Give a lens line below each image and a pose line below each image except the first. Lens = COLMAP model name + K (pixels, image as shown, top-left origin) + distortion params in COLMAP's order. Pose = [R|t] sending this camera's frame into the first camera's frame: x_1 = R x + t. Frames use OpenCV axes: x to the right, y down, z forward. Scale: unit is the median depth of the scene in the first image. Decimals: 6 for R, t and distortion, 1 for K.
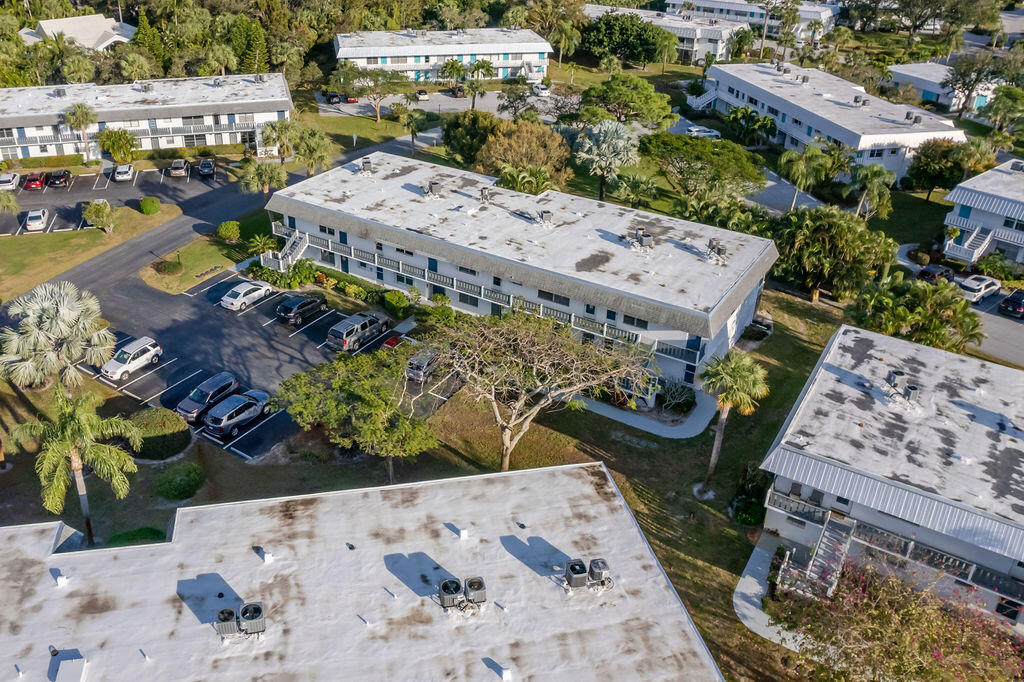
lens RADIAL K [[861.8, 0, 429.1], [0, 861.8, 264.4], [0, 0, 1]] dist [-0.067166, 0.052878]
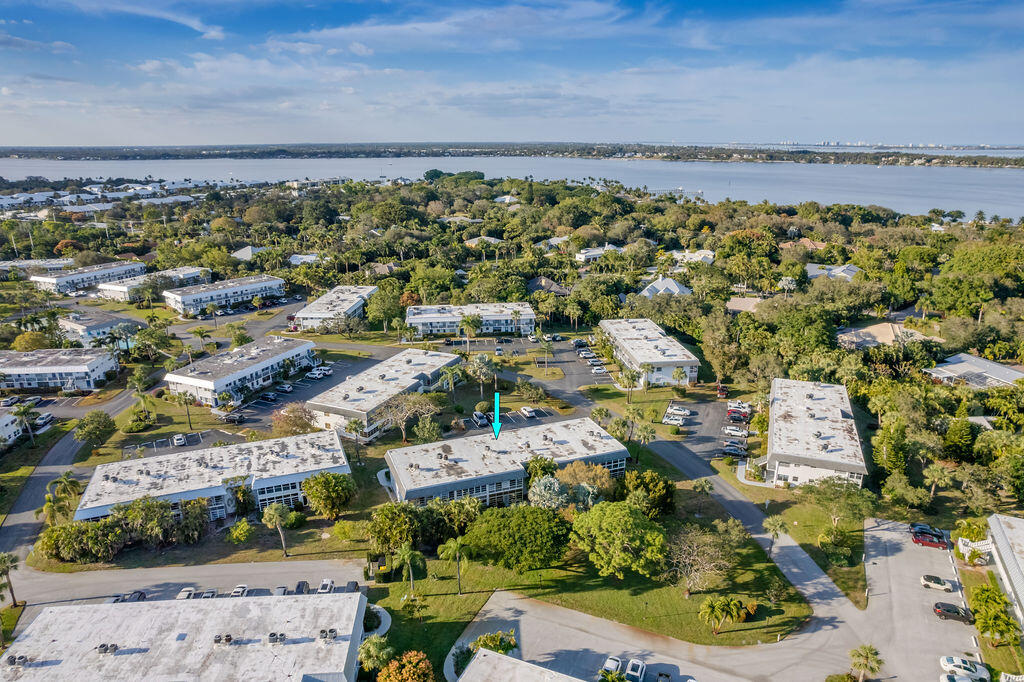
lens RADIAL K [[663.4, 0, 511.1], [0, 663.4, 334.6], [0, 0, 1]] dist [-0.074806, 0.065161]
pose [[-0.553334, 0.238666, -0.798035, 1.308041], [-0.346208, 0.805499, 0.480949, -1.064079], [0.757602, 0.542412, -0.363082, 1.436392]]
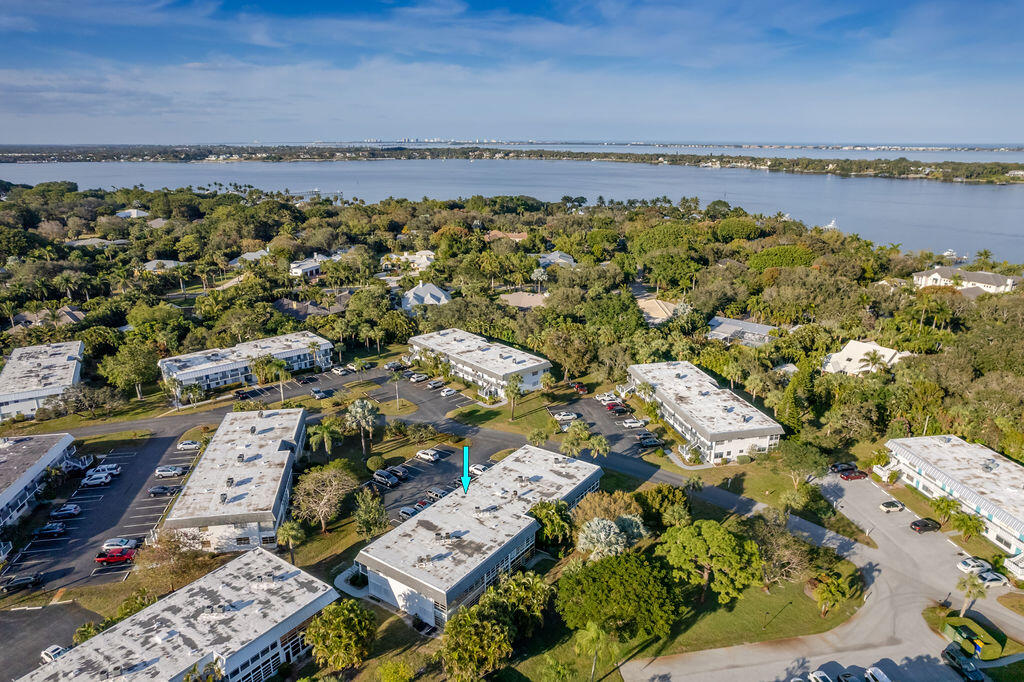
lens RADIAL K [[670.9, 0, 511.4], [0, 670.9, 337.0], [0, 0, 1]] dist [-0.076818, 0.067513]
pose [[0.001456, 0.287493, -0.957781, 1.323244], [-0.417220, 0.870612, 0.260694, -0.739143], [0.908804, 0.399226, 0.121216, 0.721301]]
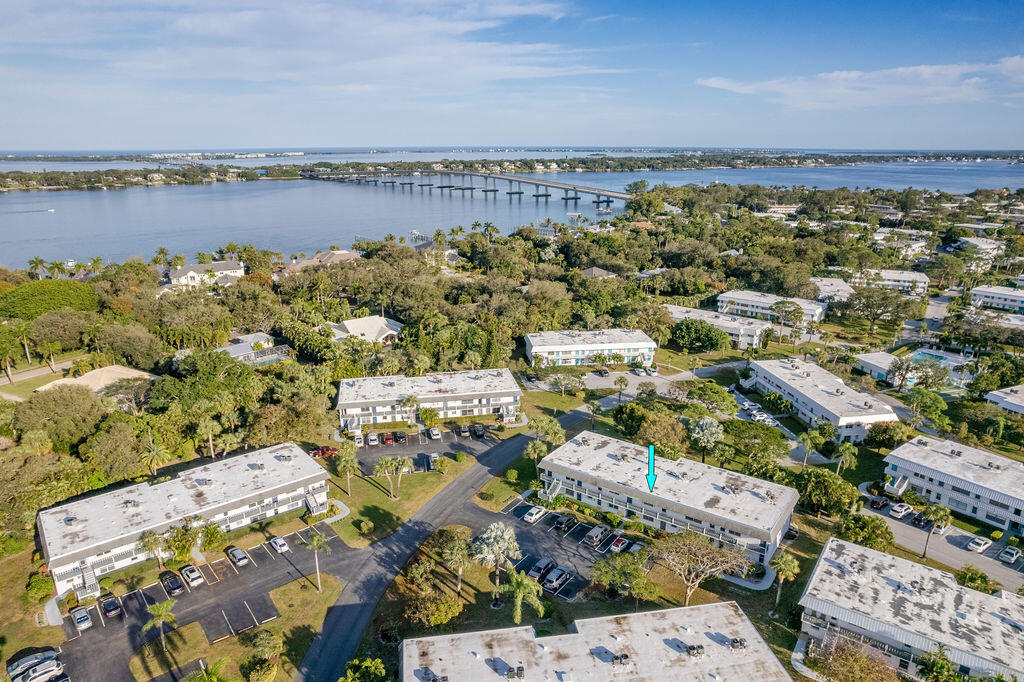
lens RADIAL K [[667.2, 0, 512.0], [0, 667.2, 341.0], [0, 0, 1]] dist [-0.073376, 0.065166]
pose [[0.999932, 0.003445, -0.011125, -0.249016], [-0.005005, 0.989658, -0.143362, -0.140574], [0.010516, 0.143408, 0.989608, -0.586509]]
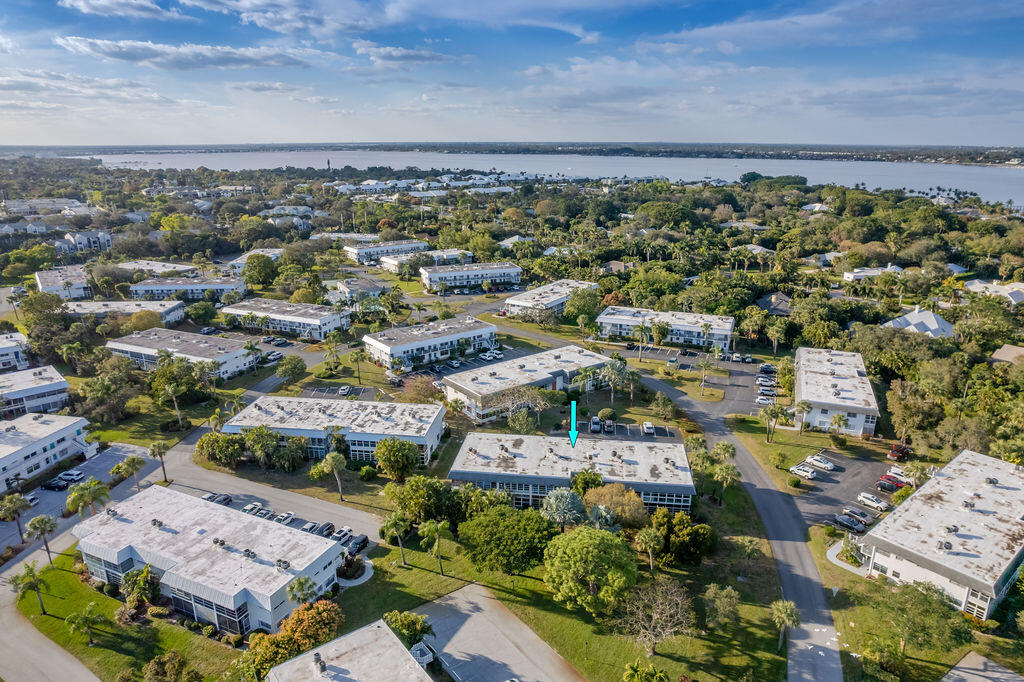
lens RADIAL K [[658.9, 0, 514.2], [0, 658.9, 336.3], [0, 0, 1]] dist [-0.074284, 0.066448]
pose [[-0.884920, 0.134900, -0.445778, 0.877002], [-0.194578, 0.762520, 0.617011, -1.224291], [0.423149, 0.632745, -0.648521, 1.777027]]
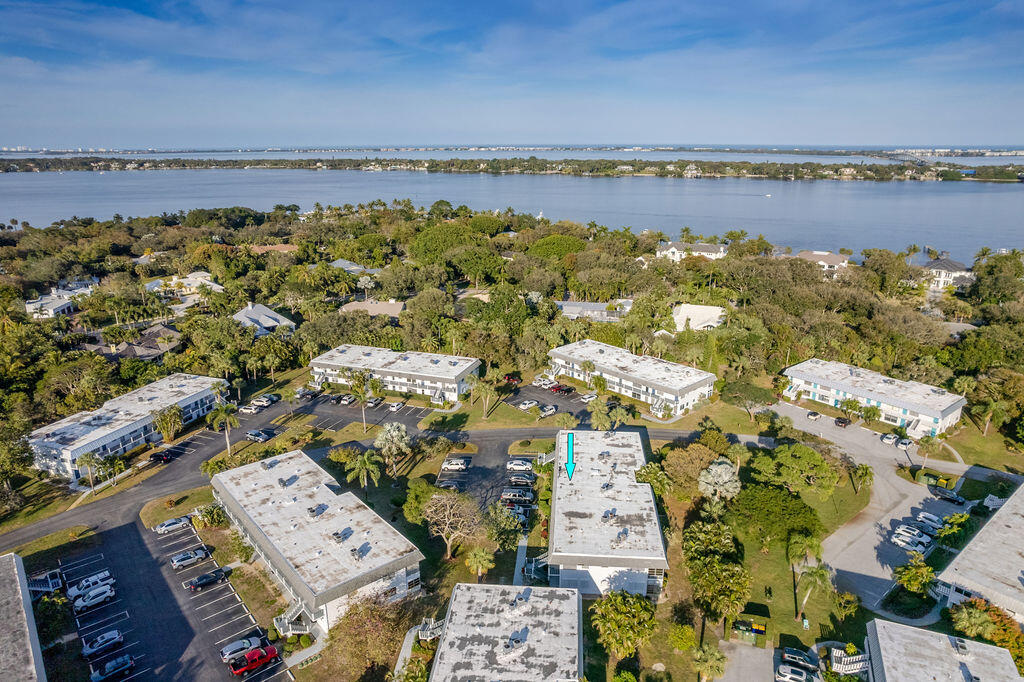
lens RADIAL K [[663.4, 0, 511.1], [0, 663.4, 334.6], [0, 0, 1]] dist [-0.074806, 0.065161]
pose [[0.502379, 0.242299, -0.830004, 1.136991], [-0.359468, 0.931572, 0.054372, -0.373491], [0.786383, 0.271045, 0.555101, -0.080806]]
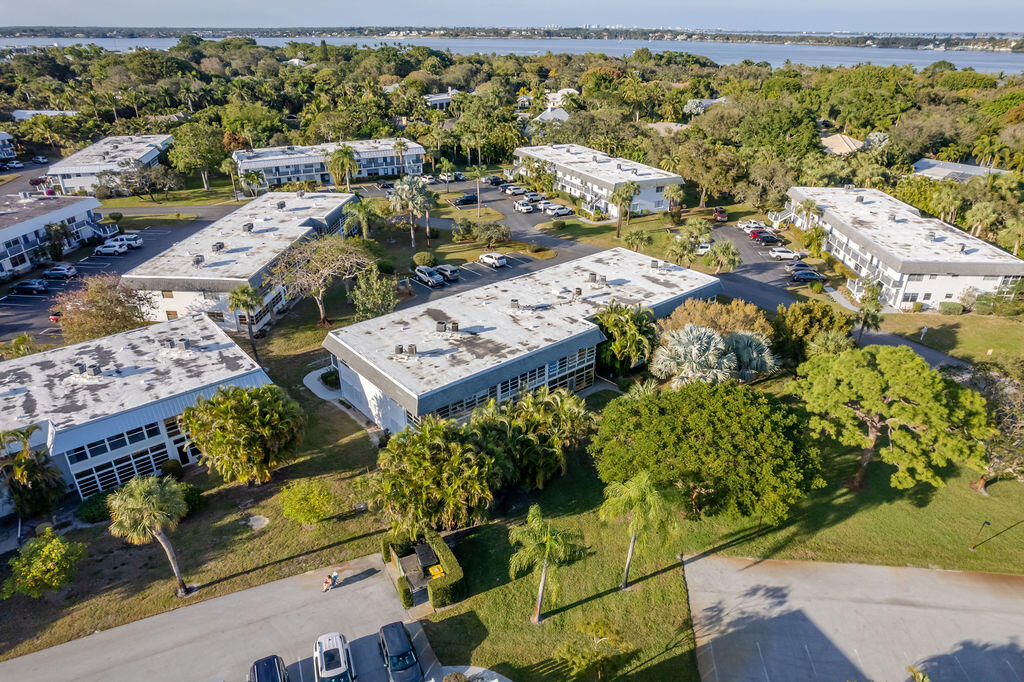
lens RADIAL K [[658.9, 0, 514.2], [0, 658.9, 336.3], [0, 0, 1]] dist [-0.074284, 0.066448]
pose [[-0.248191, 0.418413, -0.873689, 0.925622], [-0.412197, 0.770570, 0.486123, -0.452220], [0.876638, 0.480784, -0.018780, 0.999332]]
